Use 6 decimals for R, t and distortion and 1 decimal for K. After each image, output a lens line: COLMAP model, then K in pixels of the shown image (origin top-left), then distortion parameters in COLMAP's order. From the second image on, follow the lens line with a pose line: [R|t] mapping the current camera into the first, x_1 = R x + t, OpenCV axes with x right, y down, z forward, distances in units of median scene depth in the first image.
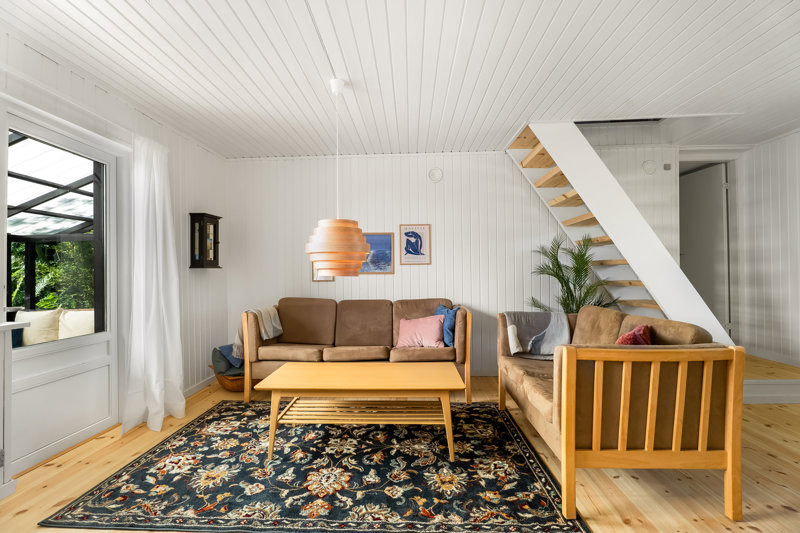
lens RADIAL K [[384.8, 0, 400.0], [0, 384.8, 266.5], [0, 0, 1]] dist [-0.002287, 0.000037]
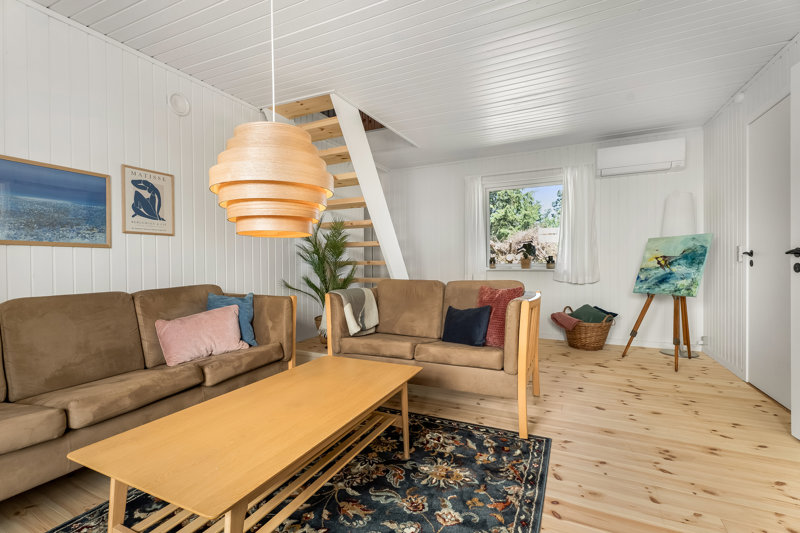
lens RADIAL K [[366.9, 0, 400.0], [0, 366.9, 266.5], [0, 0, 1]] dist [-0.002840, -0.000189]
pose [[0.395445, -0.000110, 0.918490, -0.437803], [-0.004656, 0.999987, 0.002124, 0.055620], [-0.918478, -0.005117, 0.395440, 0.492865]]
